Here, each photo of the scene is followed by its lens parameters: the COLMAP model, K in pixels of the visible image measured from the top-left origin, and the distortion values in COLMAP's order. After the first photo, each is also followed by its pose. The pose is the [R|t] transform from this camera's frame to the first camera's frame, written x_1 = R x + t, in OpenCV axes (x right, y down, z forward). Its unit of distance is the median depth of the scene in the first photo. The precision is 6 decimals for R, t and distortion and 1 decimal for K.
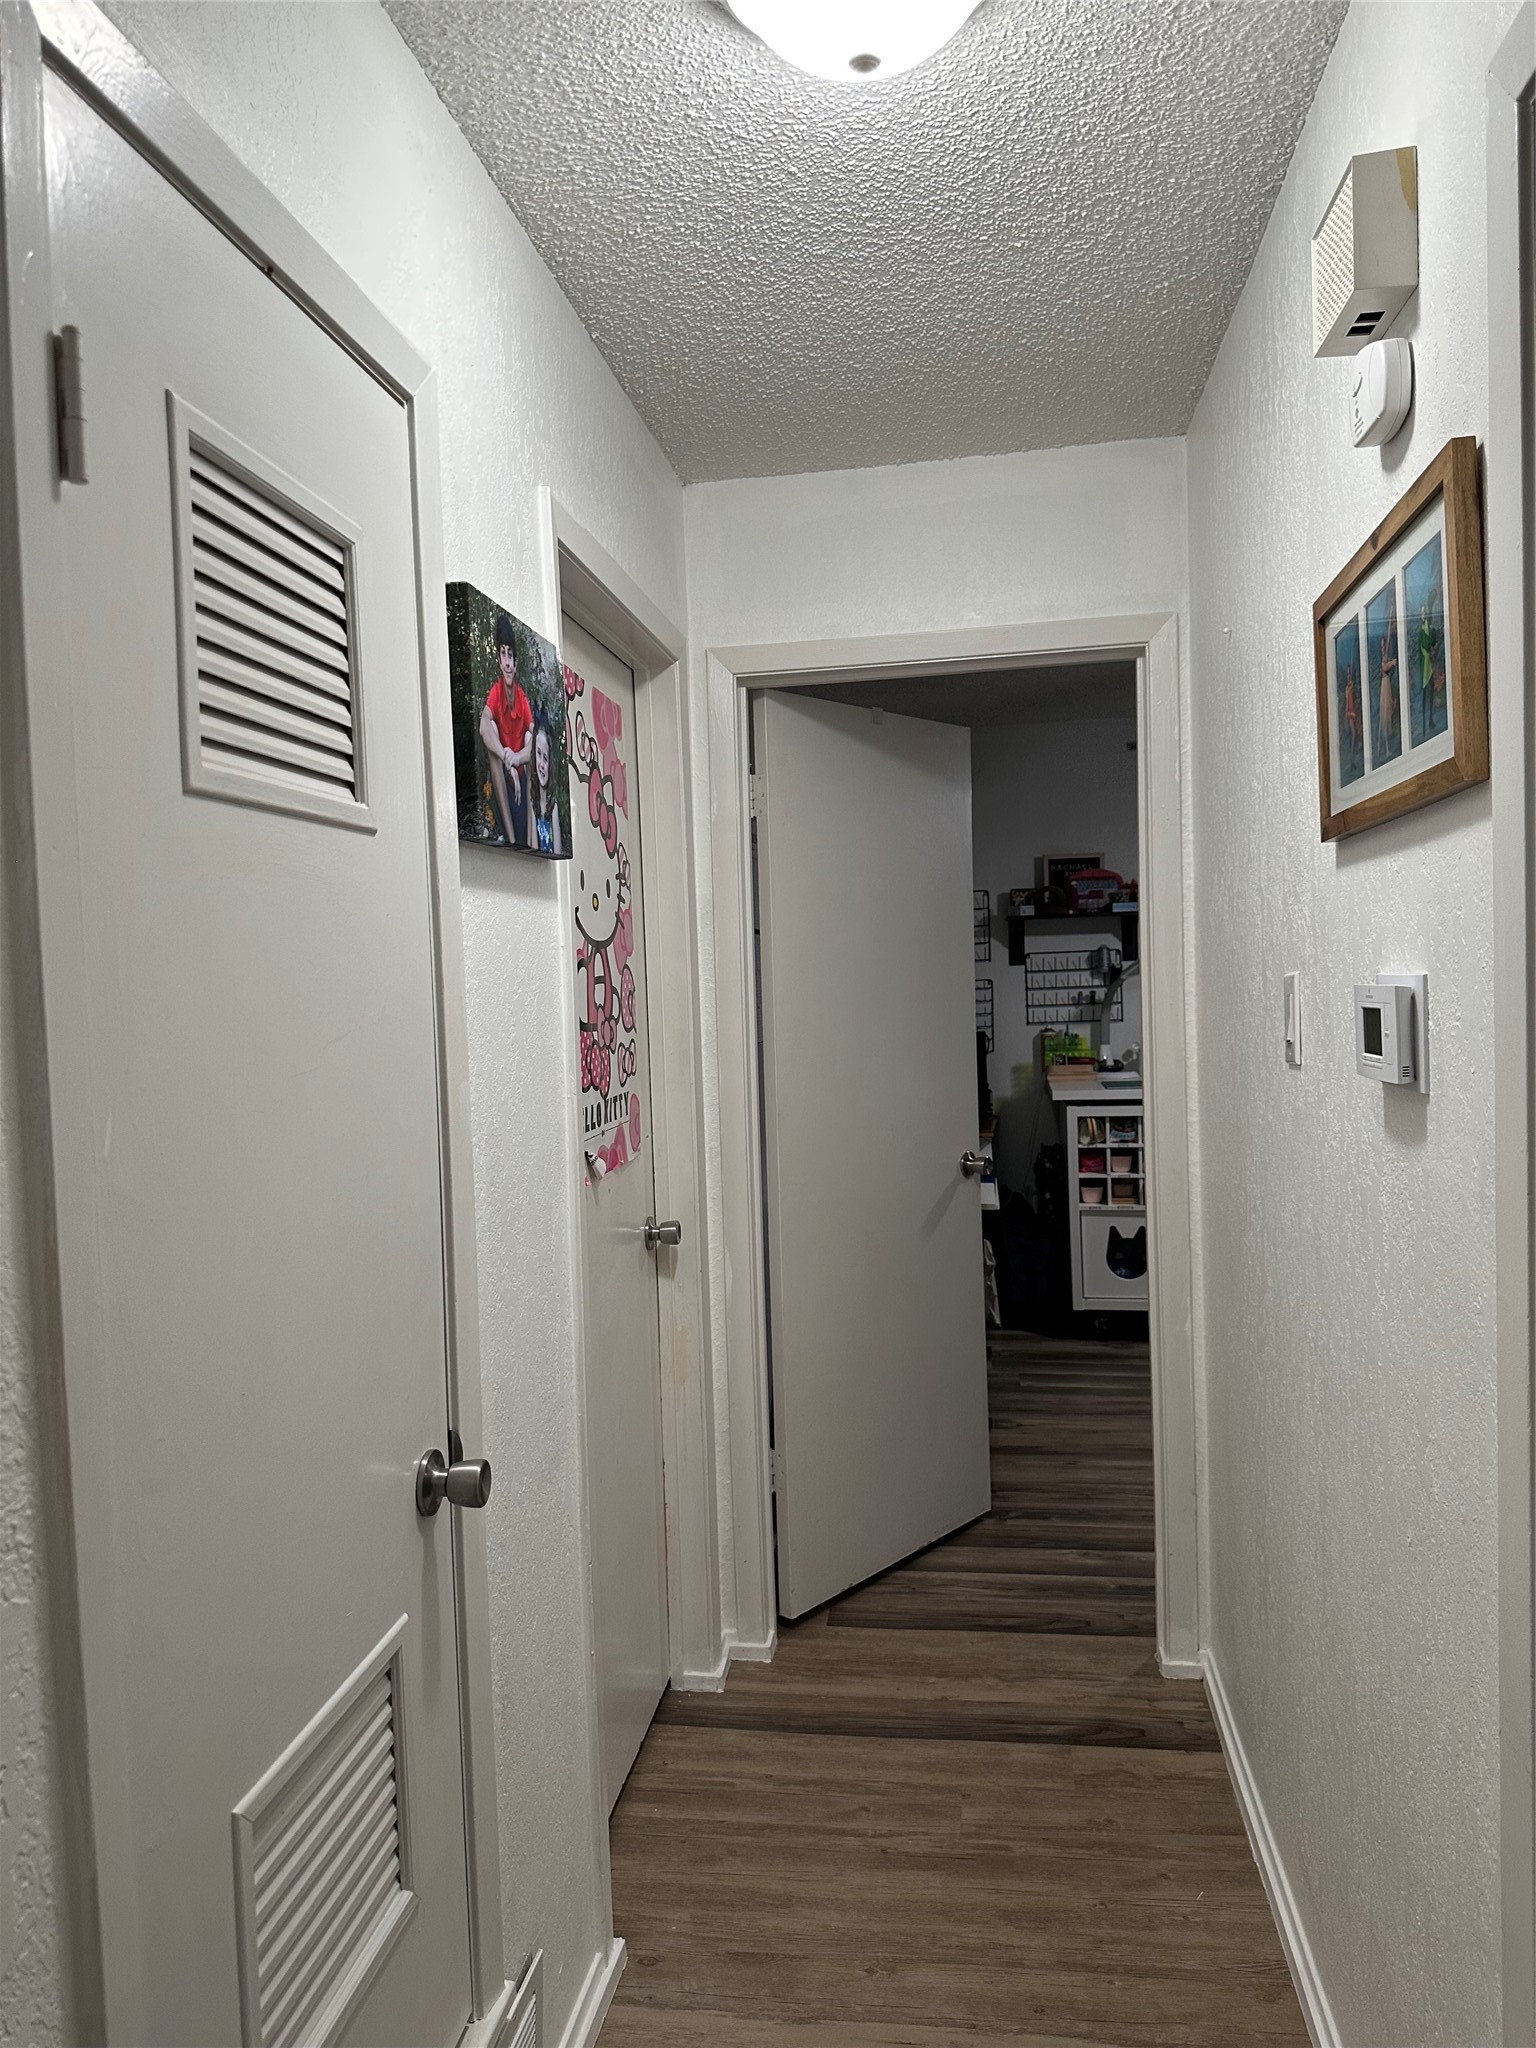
lens RADIAL K [[1453.9, 0, 756.0], [0, 1453.9, 1023.5], [0, 0, 1]] dist [0.052025, -0.054970]
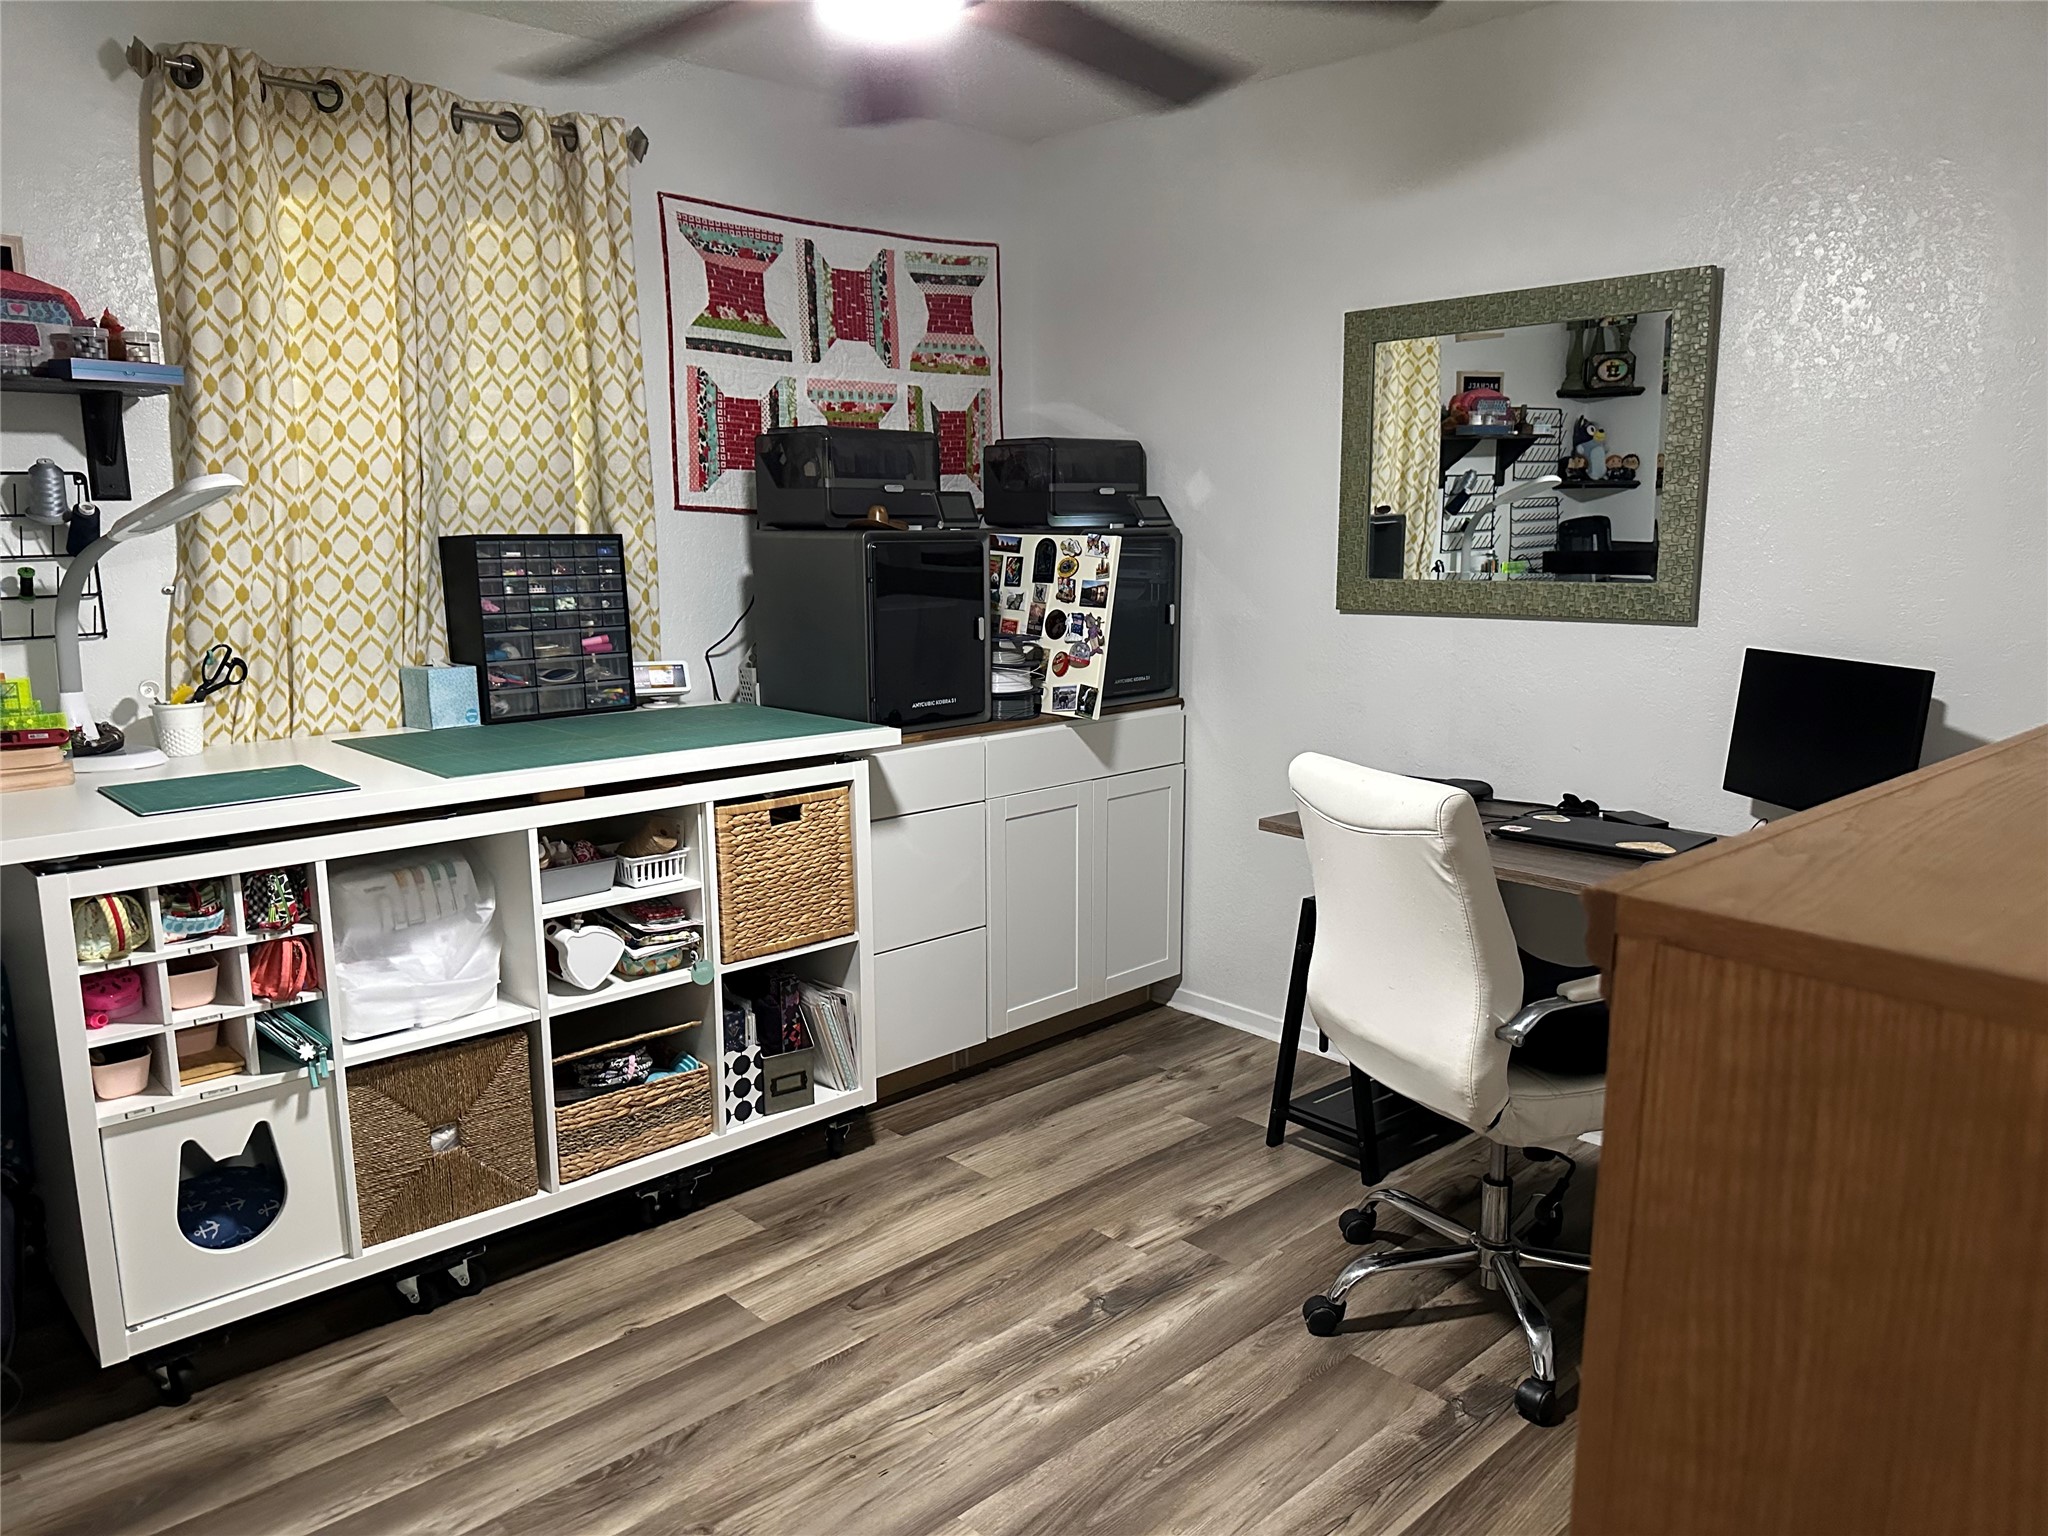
lens RADIAL K [[1453.9, 0, 1012.2], [0, 1453.9, 789.4], [0, 0, 1]] dist [0.052025, -0.054970]
pose [[0.613793, -0.112867, 0.781357, 0.071665], [0.010378, 0.990796, 0.134969, -0.014907], [-0.789399, -0.074734, 0.609314, 0.564280]]
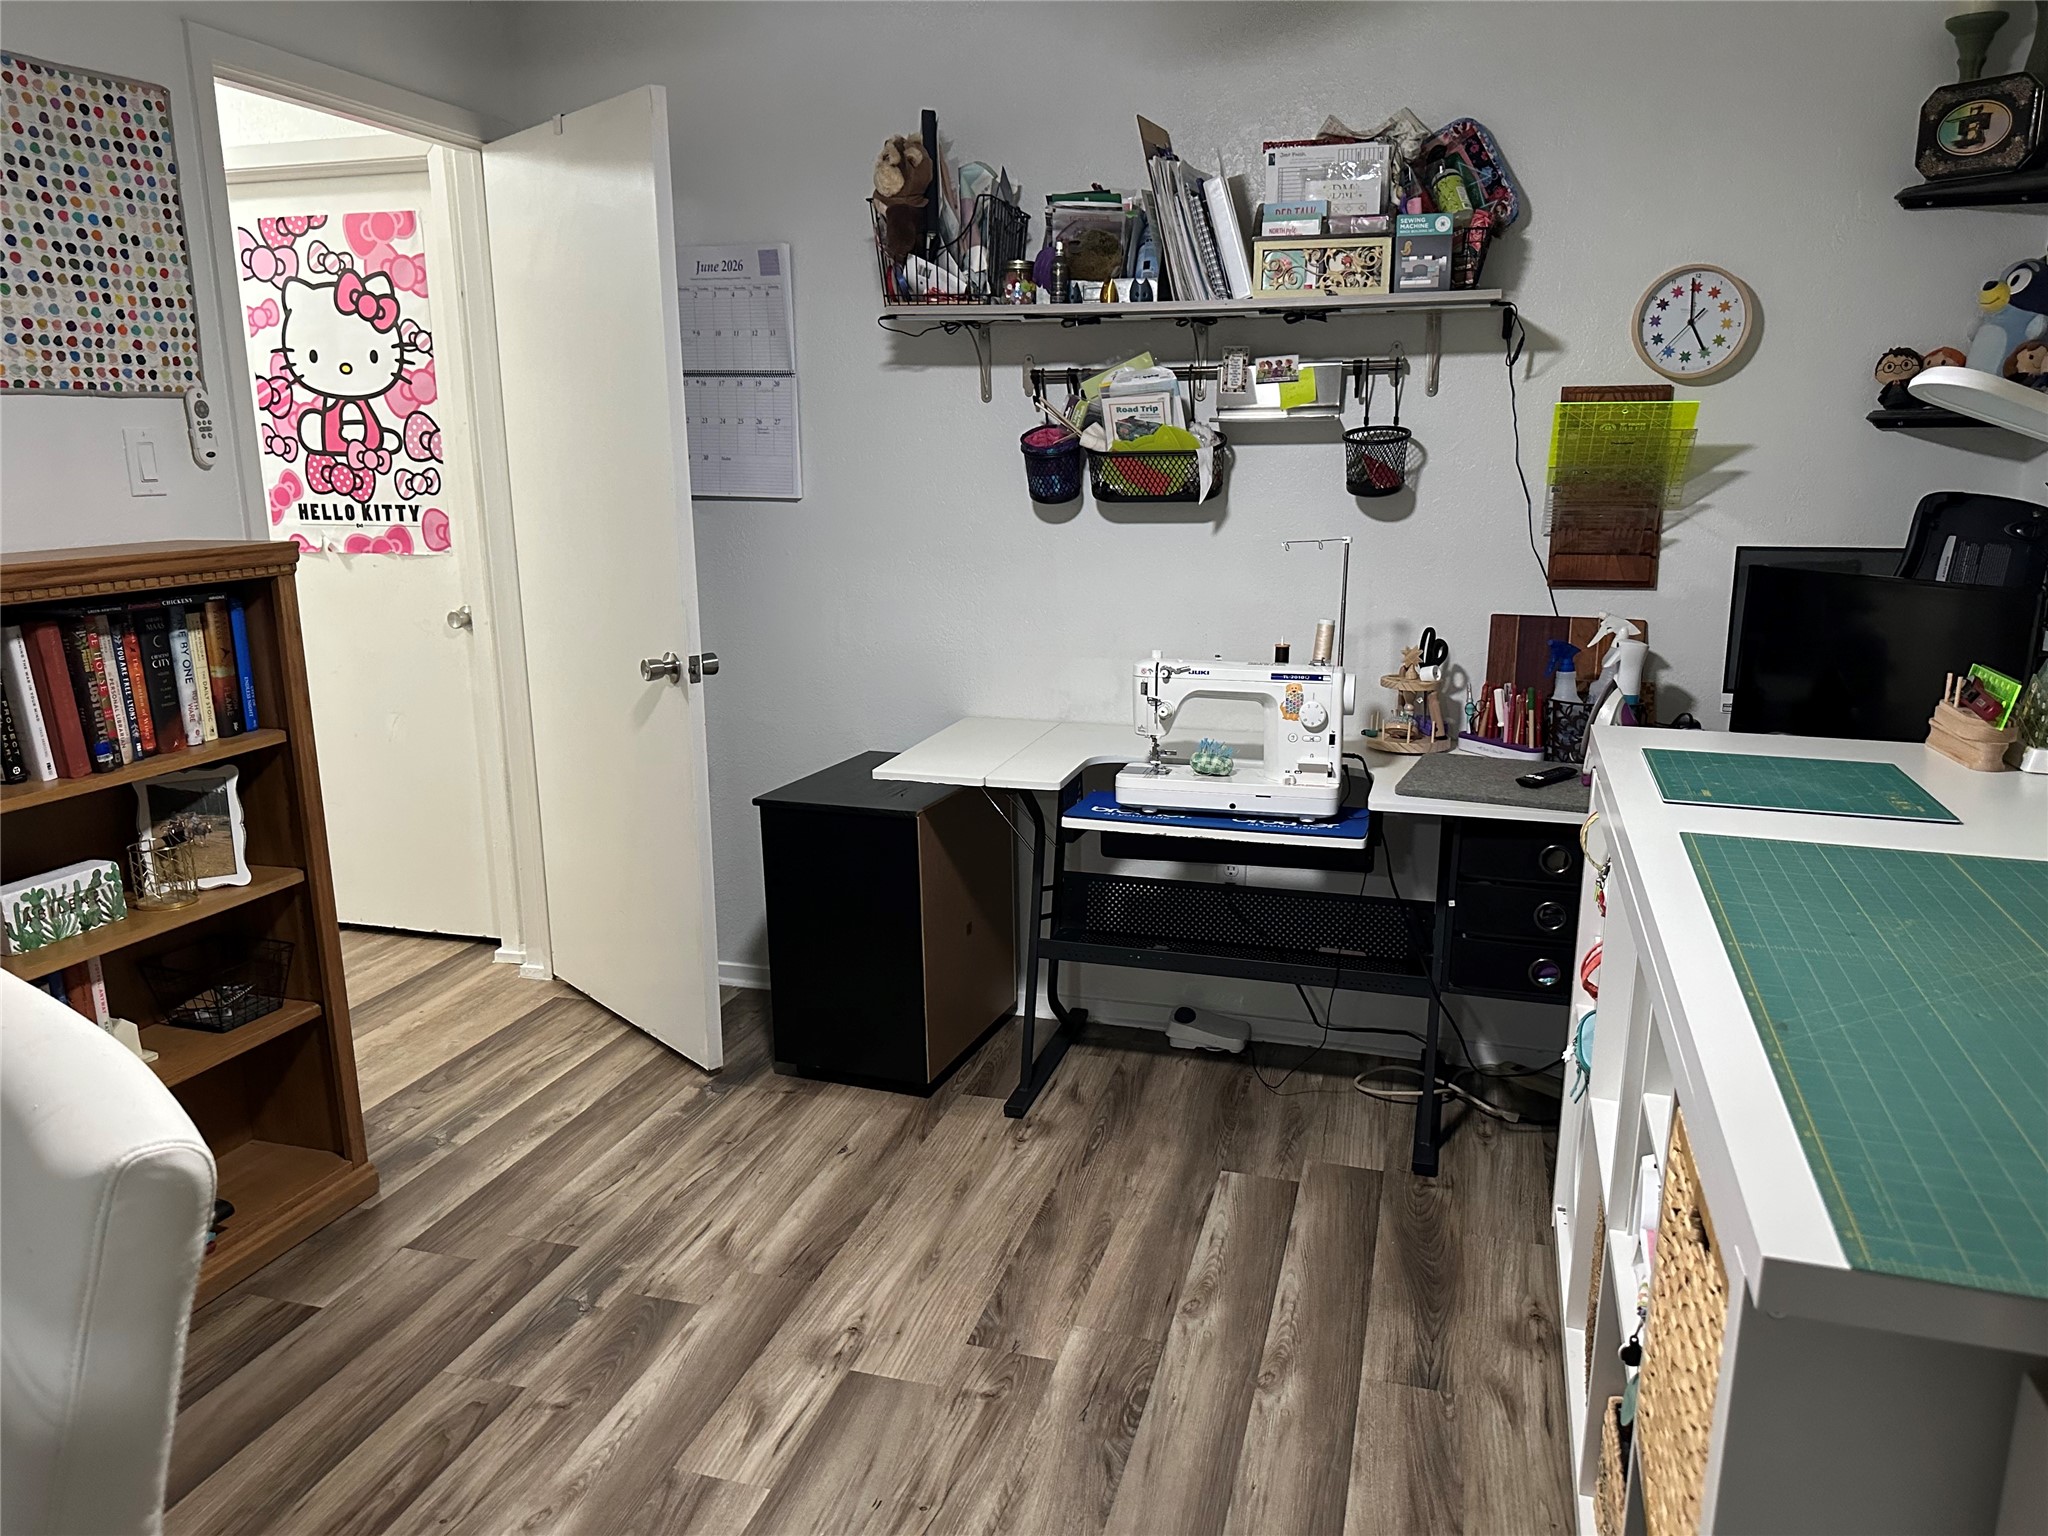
lens RADIAL K [[1453.9, 0, 1023.2], [0, 1453.9, 777.1], [0, 0, 1]] dist [0.052025, -0.054970]
pose [[-0.131764, 0.266769, -0.954711, 0.632612], [-0.022635, 0.962047, 0.271942, -0.049662], [0.991023, 0.057442, -0.120725, 0.888802]]
